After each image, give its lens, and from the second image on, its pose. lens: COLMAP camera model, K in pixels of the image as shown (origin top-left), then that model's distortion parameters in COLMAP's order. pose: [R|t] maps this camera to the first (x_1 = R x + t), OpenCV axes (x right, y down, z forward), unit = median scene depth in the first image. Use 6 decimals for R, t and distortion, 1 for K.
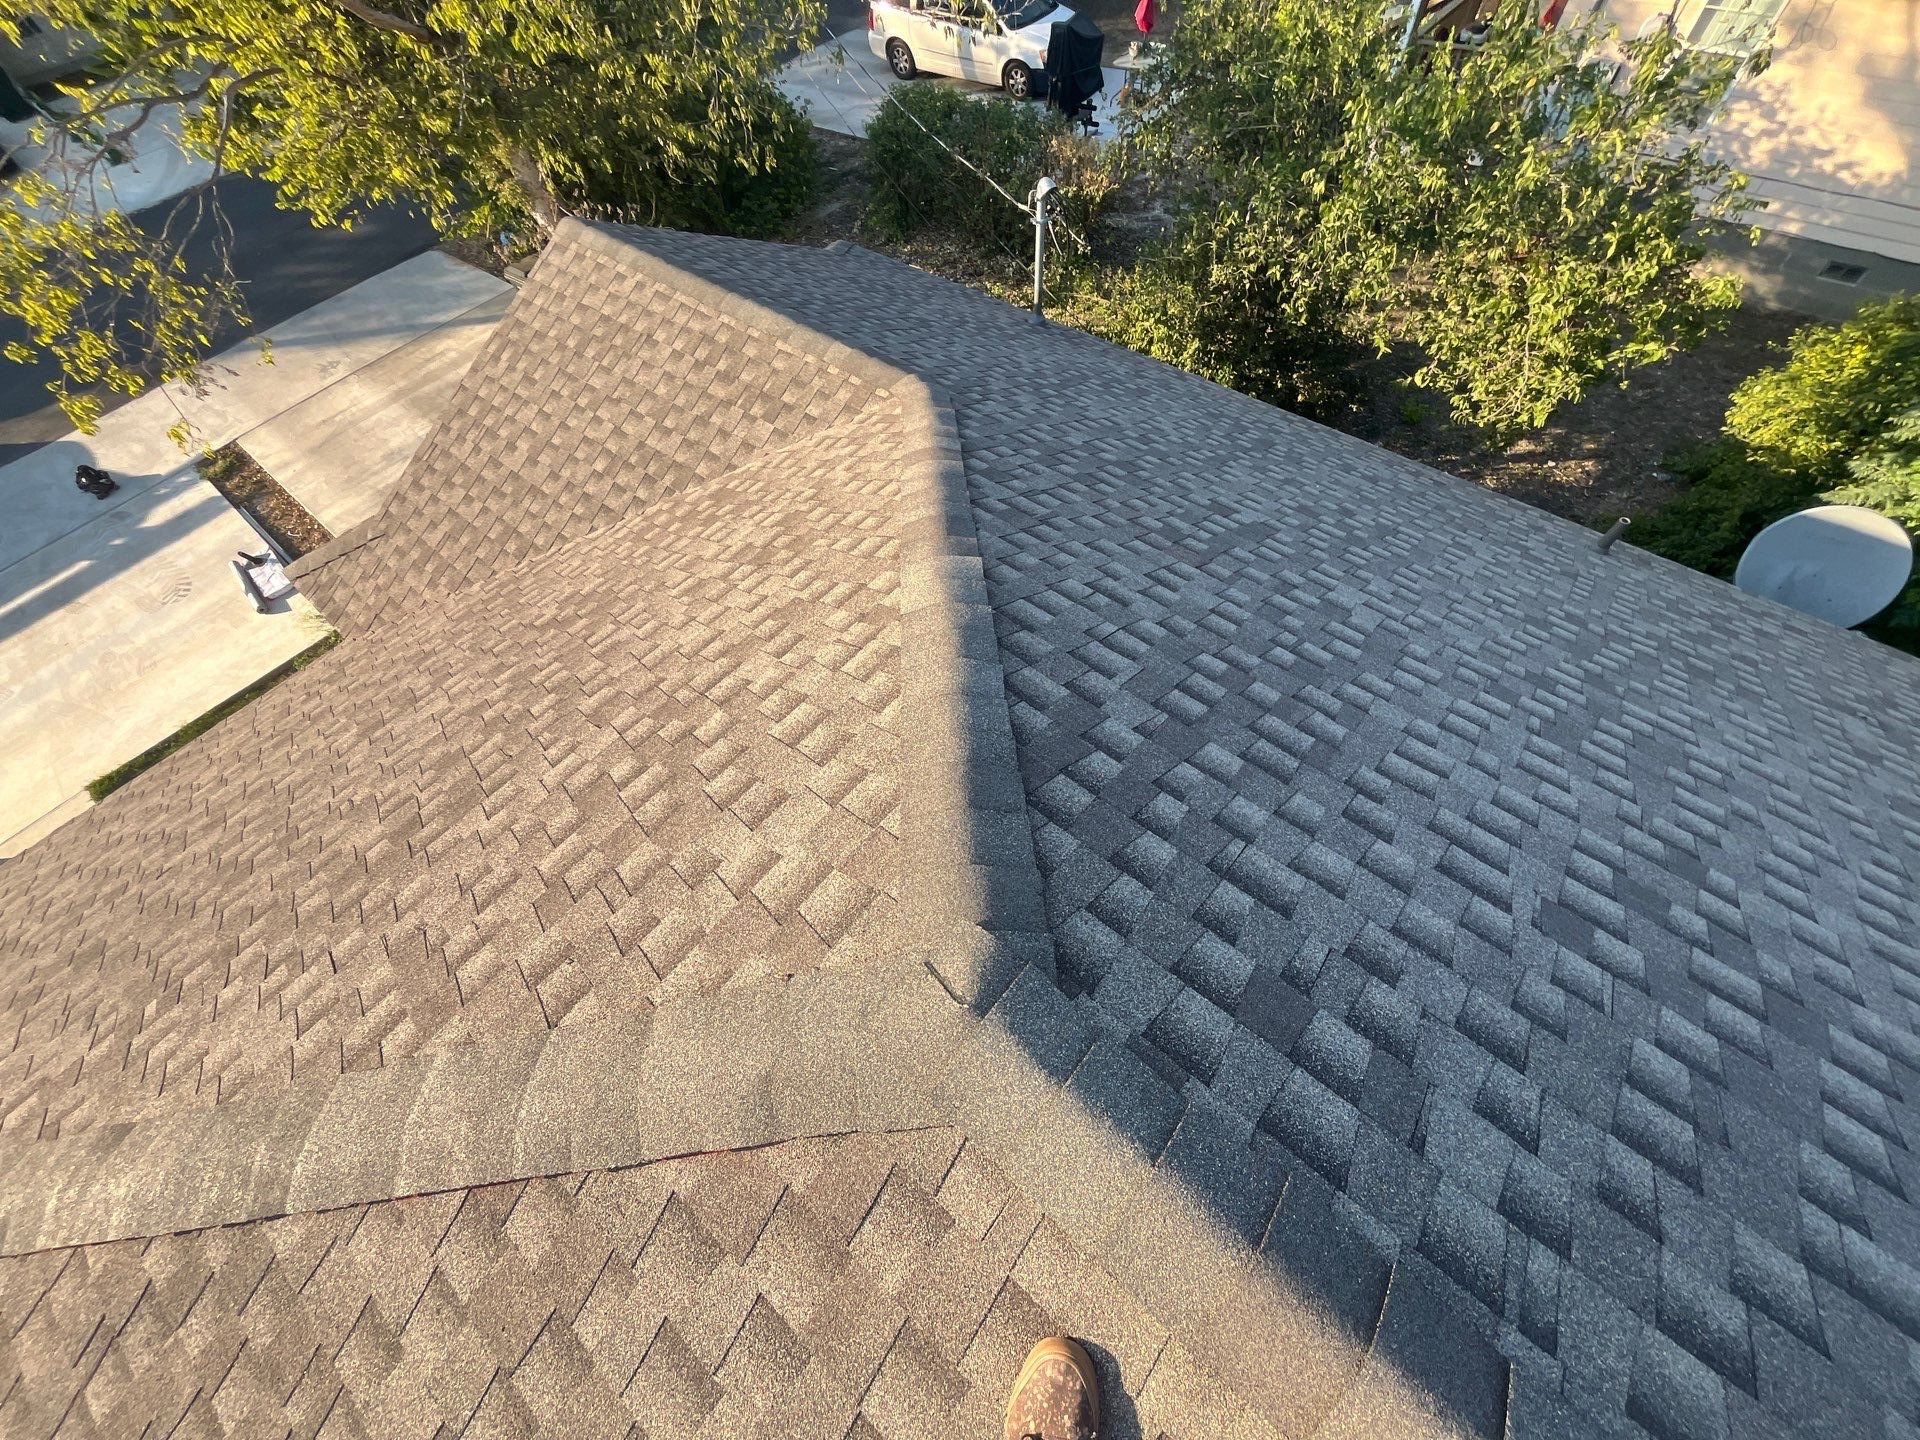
lens RADIAL K [[782.3, 0, 959.8], [0, 782.3, 718.6], [0, 0, 1]] dist [-0.003479, 0.000052]
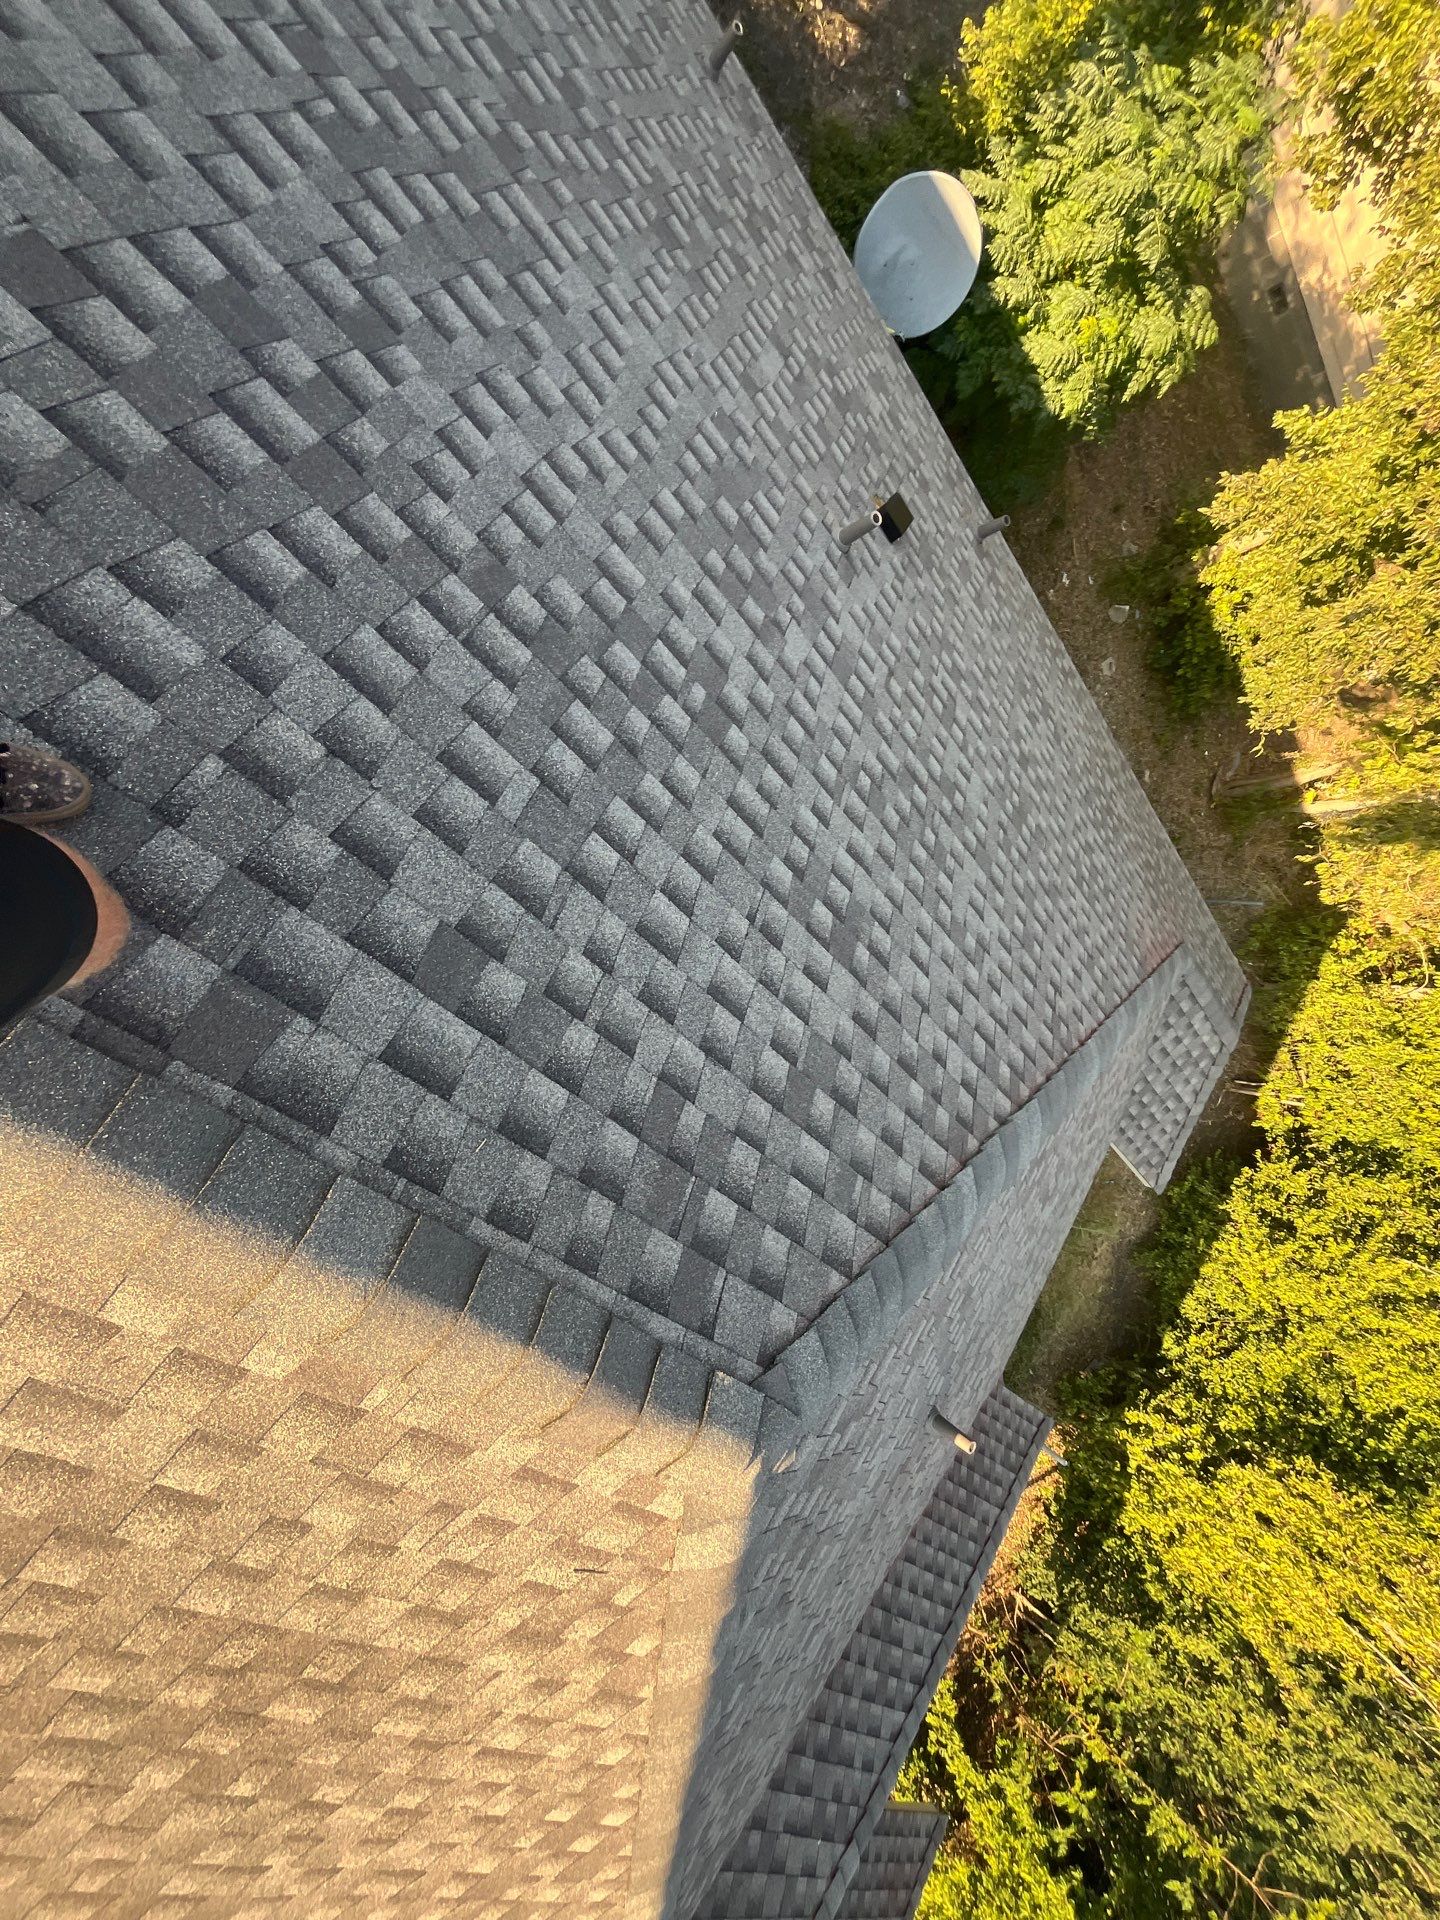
lens RADIAL K [[782.3, 0, 720.4], [0, 782.3, 963.1], [0, 0, 1]] dist [-0.003479, 0.000052]
pose [[0.807857, -0.081198, 0.583758, 0.204798], [-0.317308, 0.774748, 0.546883, 0.041486], [-0.496671, -0.627034, 0.600121, -0.050816]]
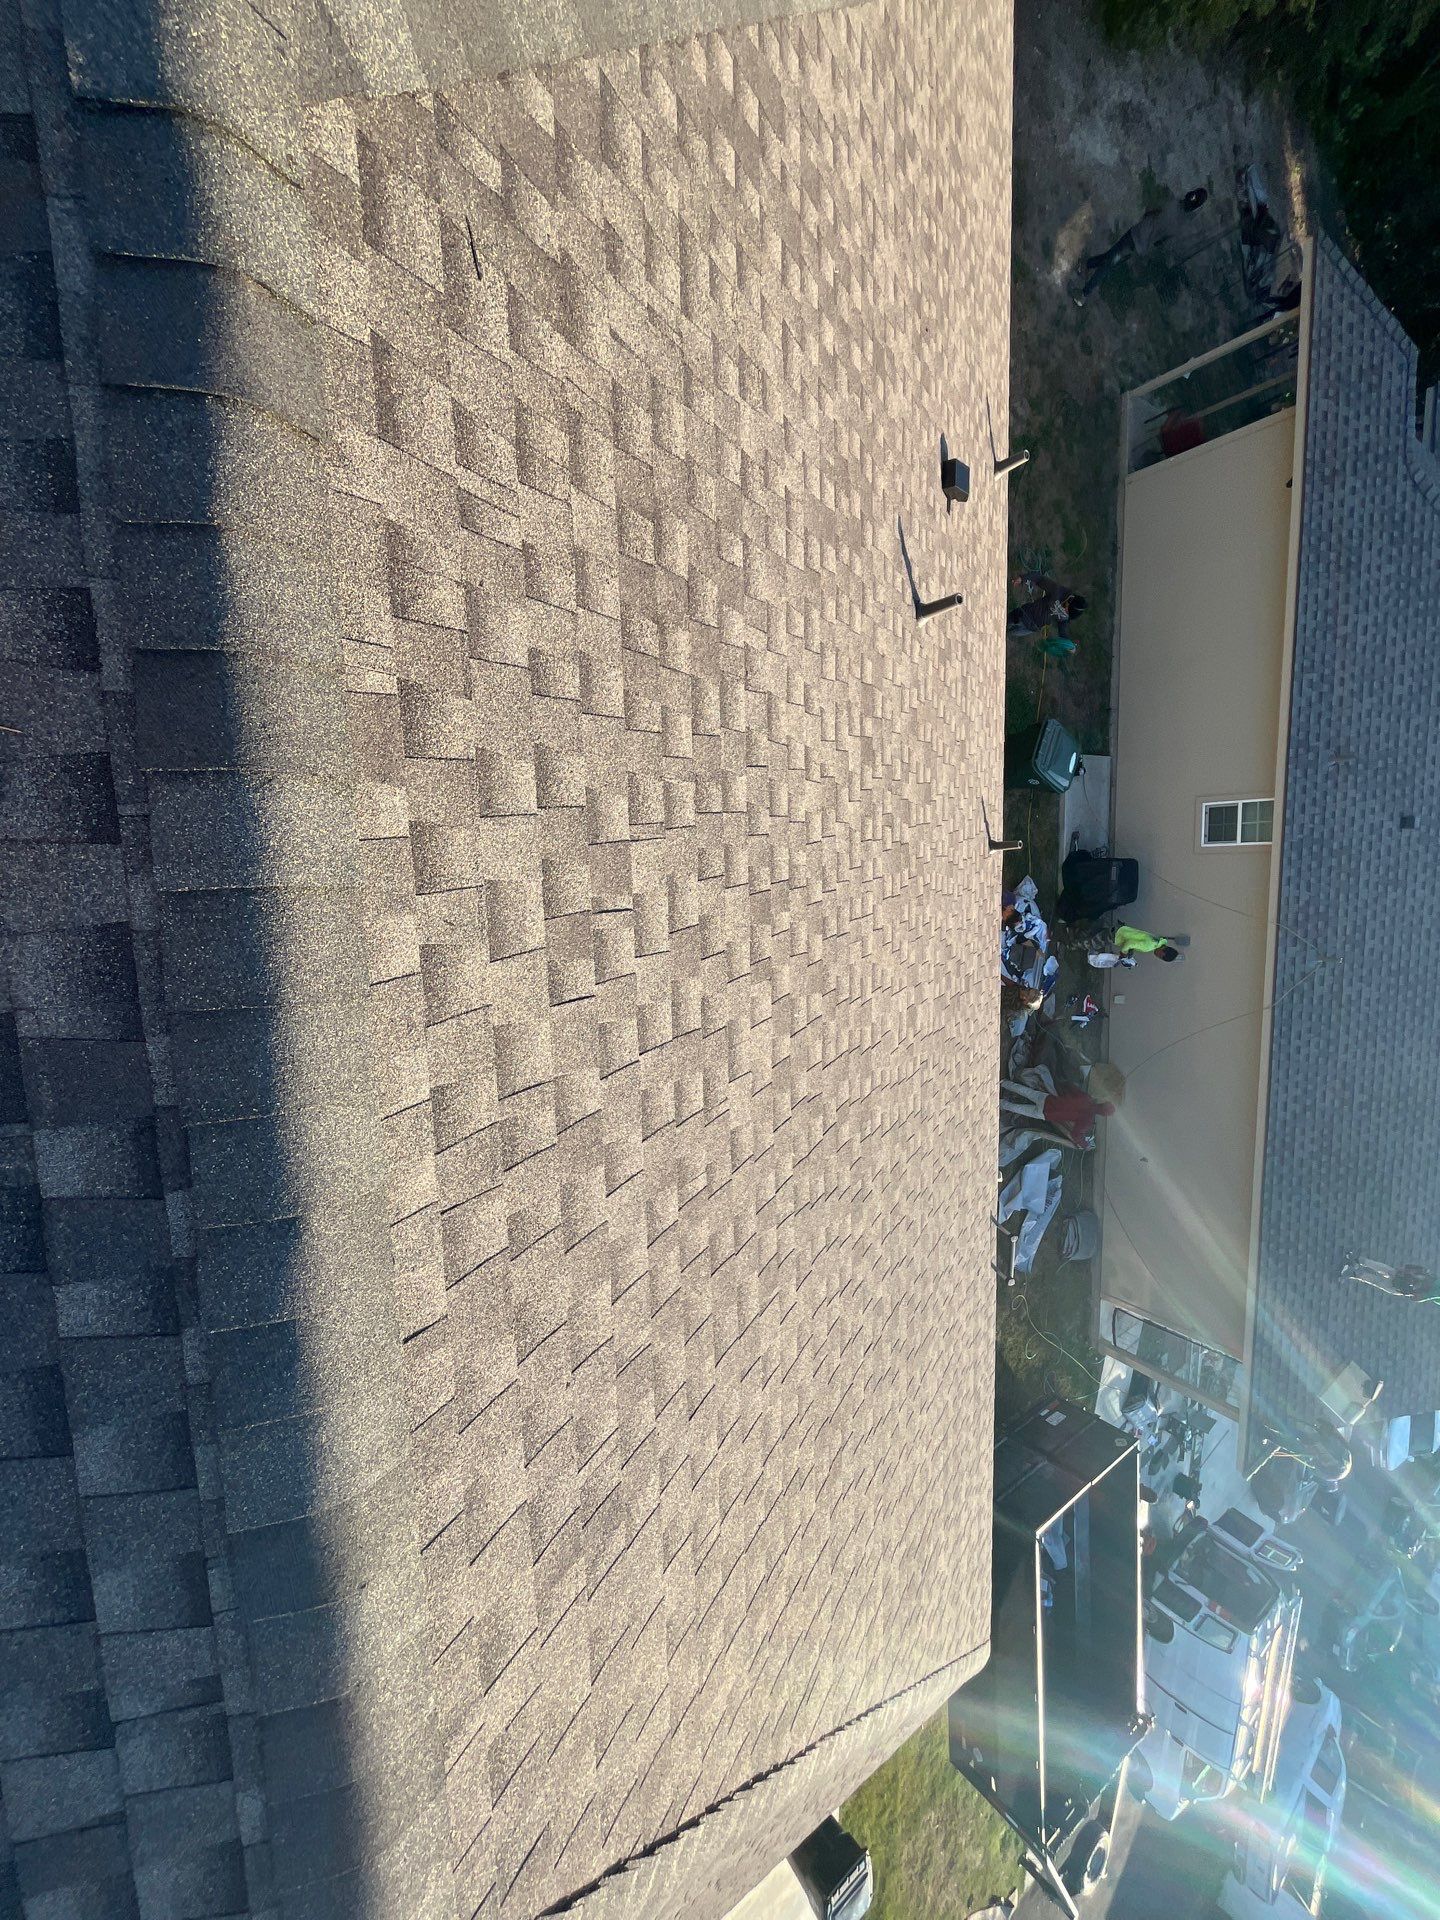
lens RADIAL K [[782.3, 0, 722.4], [0, 782.3, 959.8], [0, 0, 1]] dist [-0.003479, 0.000052]
pose [[-0.584068, -0.699502, -0.411778, 0.224400], [0.198557, -0.615012, 0.763109, 0.106932], [-0.787045, 0.363946, 0.498100, -0.081559]]
